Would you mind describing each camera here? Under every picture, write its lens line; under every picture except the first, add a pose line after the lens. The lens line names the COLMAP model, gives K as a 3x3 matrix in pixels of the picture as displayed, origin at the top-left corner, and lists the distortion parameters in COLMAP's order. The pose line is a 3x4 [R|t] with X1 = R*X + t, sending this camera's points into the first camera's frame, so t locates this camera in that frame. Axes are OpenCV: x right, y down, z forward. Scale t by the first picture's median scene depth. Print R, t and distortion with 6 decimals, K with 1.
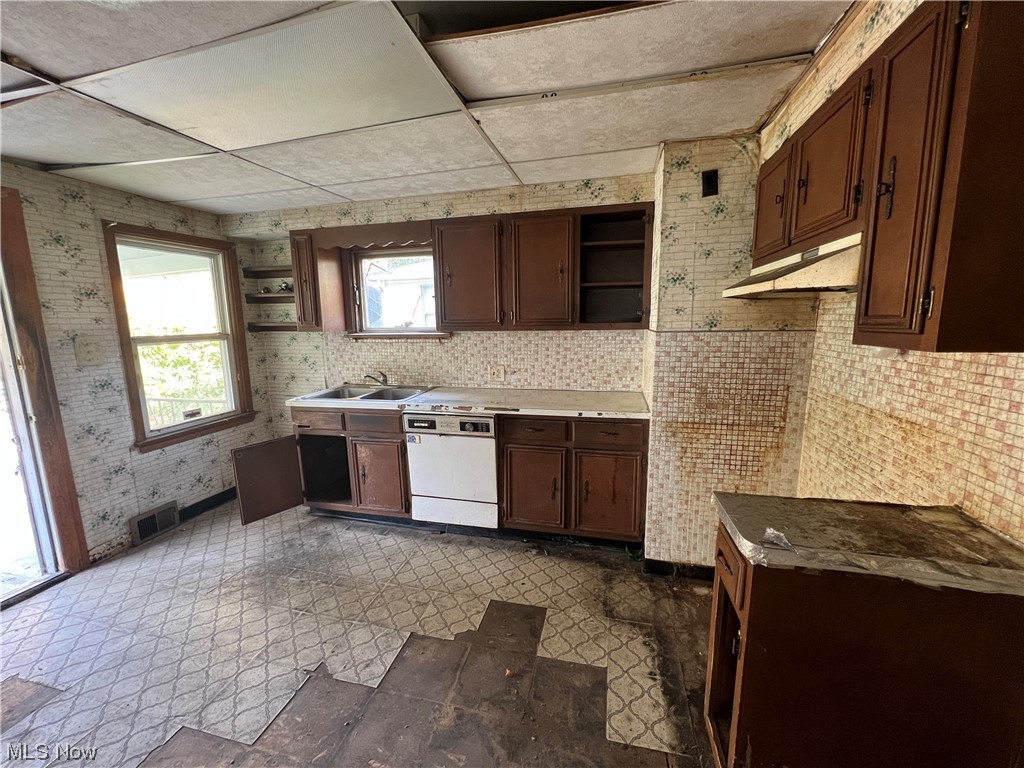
lens RADIAL K [[409.9, 0, 511.8], [0, 409.9, 383.5], [0, 0, 1]] dist [-0.003923, 0.000251]
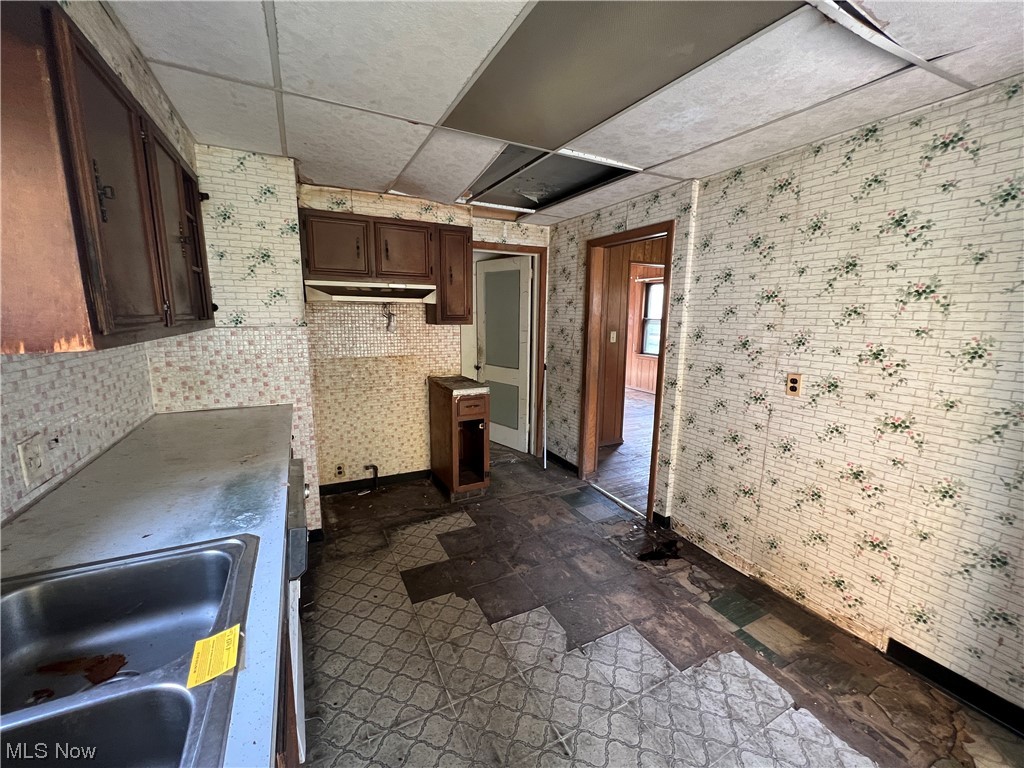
lens RADIAL K [[409.9, 0, 511.9], [0, 409.9, 382.6], [0, 0, 1]] dist [-0.003923, 0.000251]
pose [[-0.656704, -0.122685, 0.744102, -1.045975], [0.114399, 0.959055, 0.259088, -0.247277], [-0.745421, 0.255269, -0.615781, 1.553064]]
